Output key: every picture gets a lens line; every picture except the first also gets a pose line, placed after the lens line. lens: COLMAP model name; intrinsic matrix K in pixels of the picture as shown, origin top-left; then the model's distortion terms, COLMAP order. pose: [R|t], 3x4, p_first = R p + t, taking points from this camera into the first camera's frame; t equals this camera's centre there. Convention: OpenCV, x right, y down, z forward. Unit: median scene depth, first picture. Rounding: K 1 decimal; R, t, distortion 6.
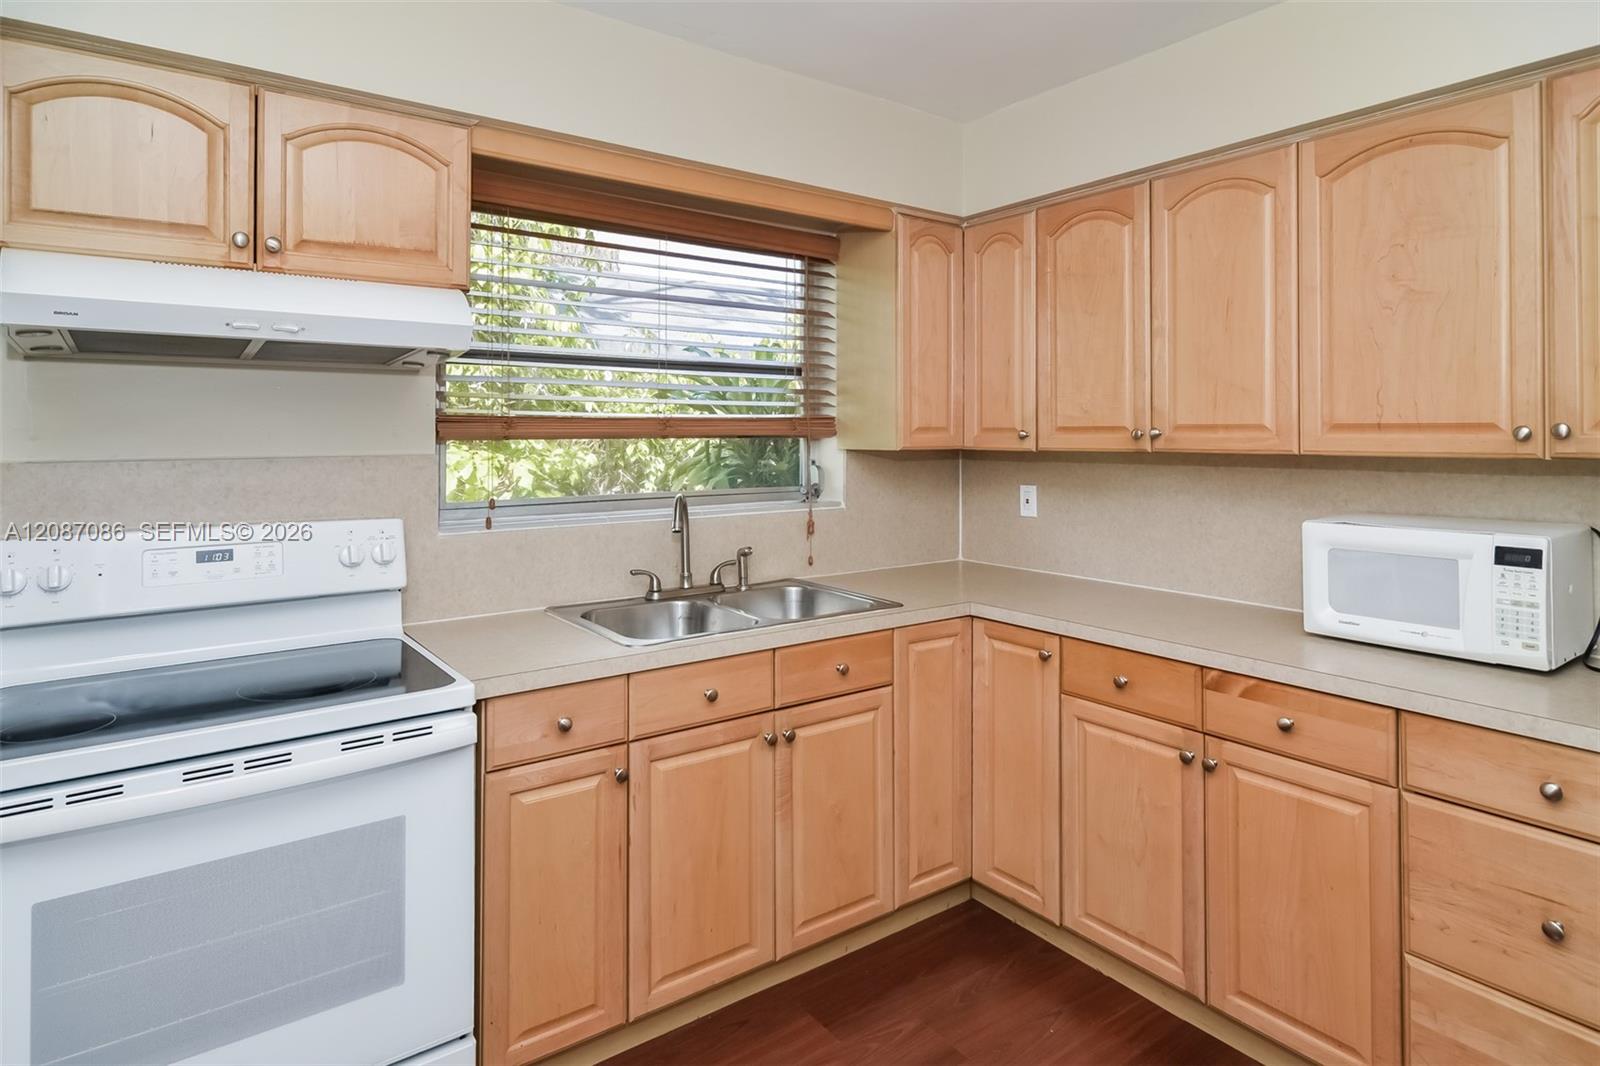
lens RADIAL K [[872.0, 0, 802.2], [0, 872.0, 433.0], [0, 0, 1]] dist [-0.001214, -0.001348]
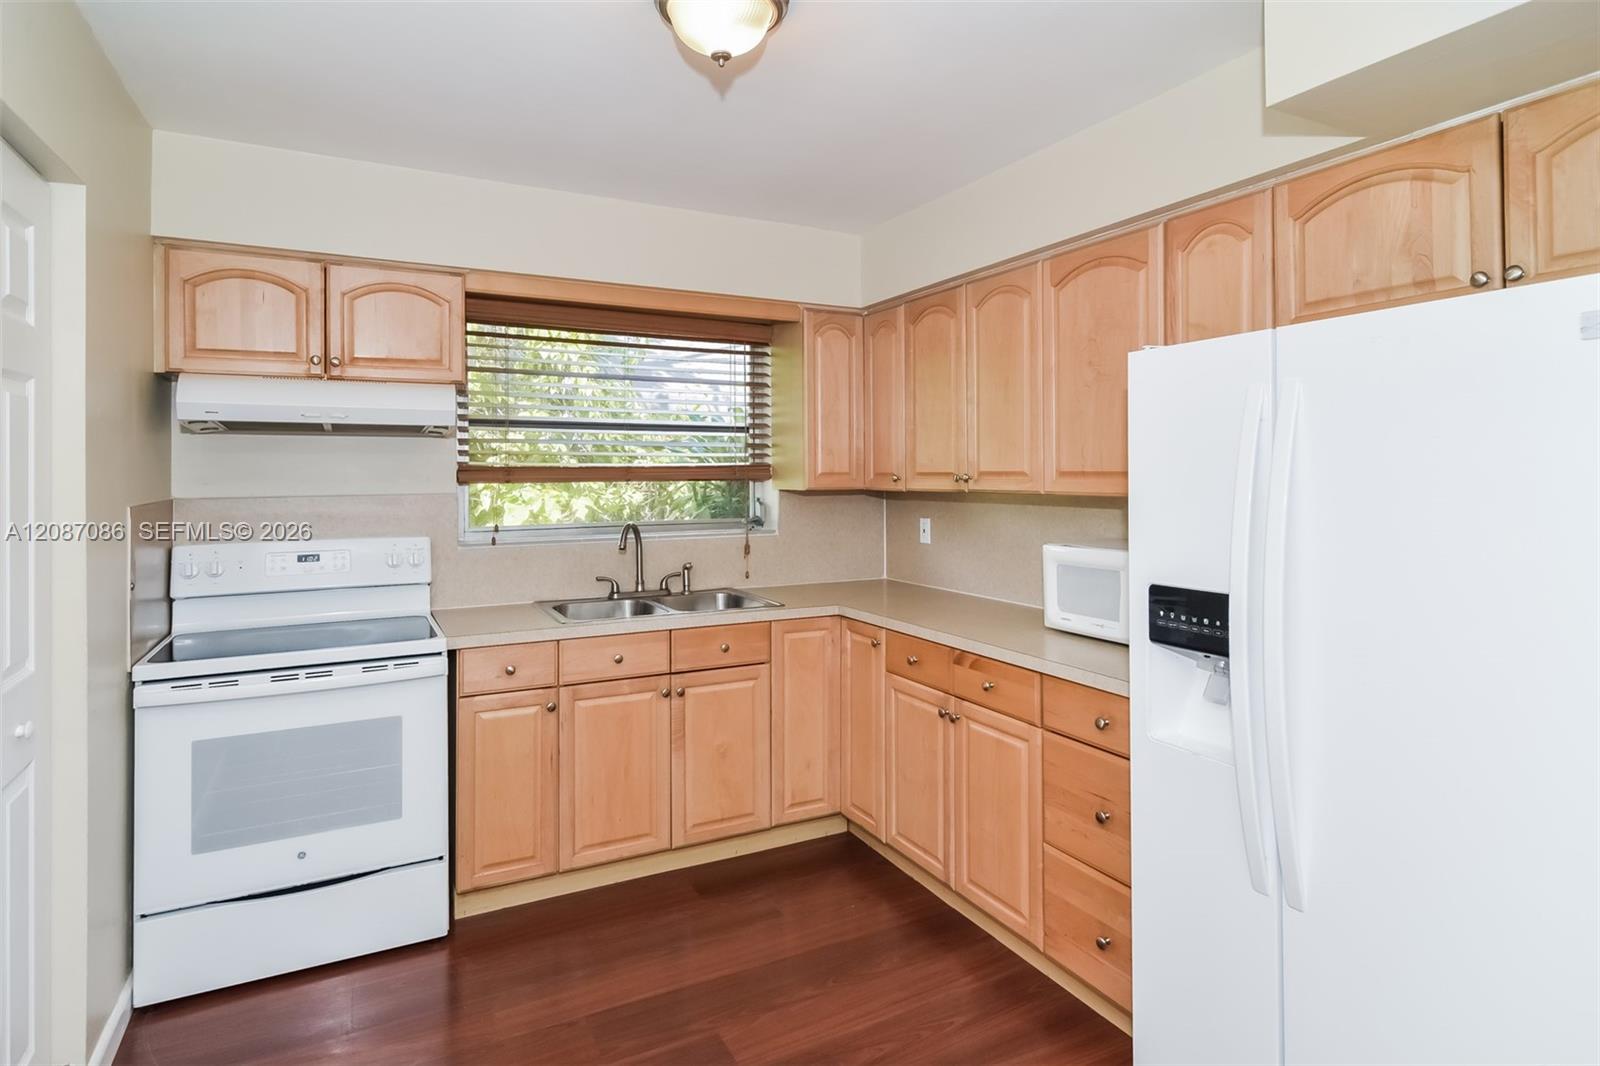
lens RADIAL K [[837.5, 0, 793.3], [0, 837.5, 476.8], [0, 0, 1]] dist [-0.002814, -0.000780]
pose [[0.988183, -0.002417, -0.153261, 0.341850], [0.003360, 0.999977, 0.005891, -0.009551], [0.153243, -0.006336, 0.988168, -0.288931]]
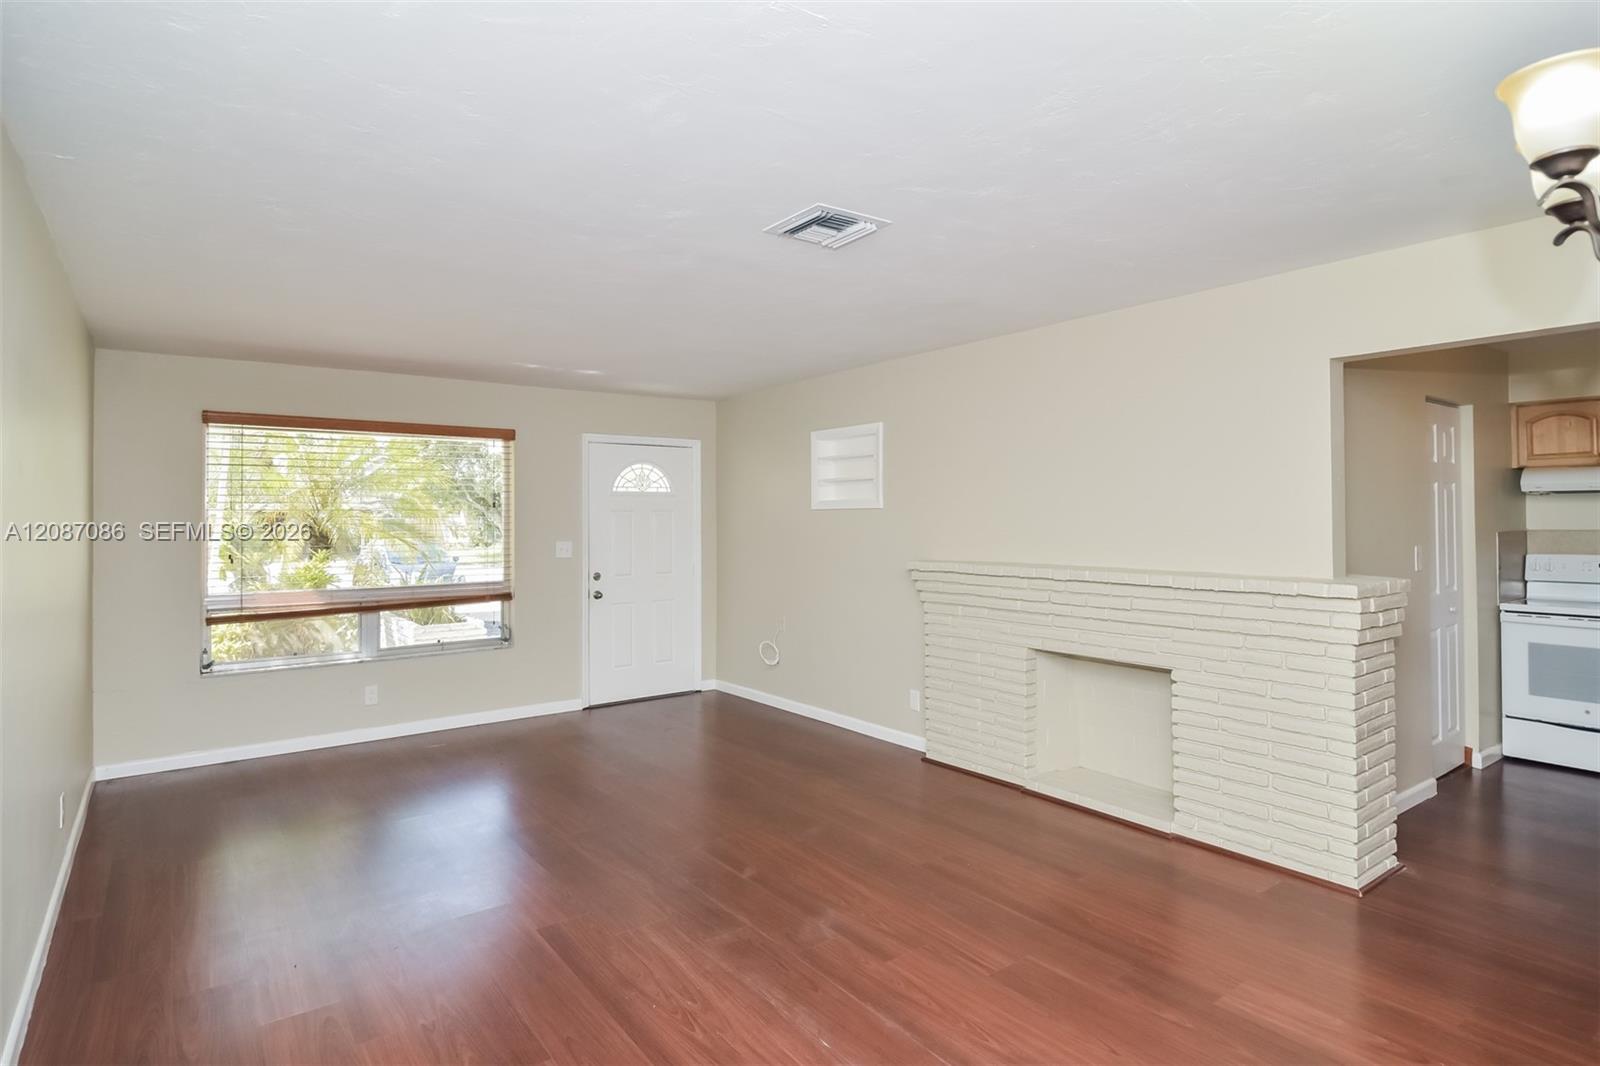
lens RADIAL K [[832.9, 0, 768.3], [0, 832.9, 502.0], [0, 0, 1]] dist [-0.002139, -0.000599]
pose [[-0.018924, -0.017776, -0.999663, 1.624786], [0.009177, 0.999797, -0.017952, -0.029126], [0.999779, -0.009514, -0.018757, -1.299097]]
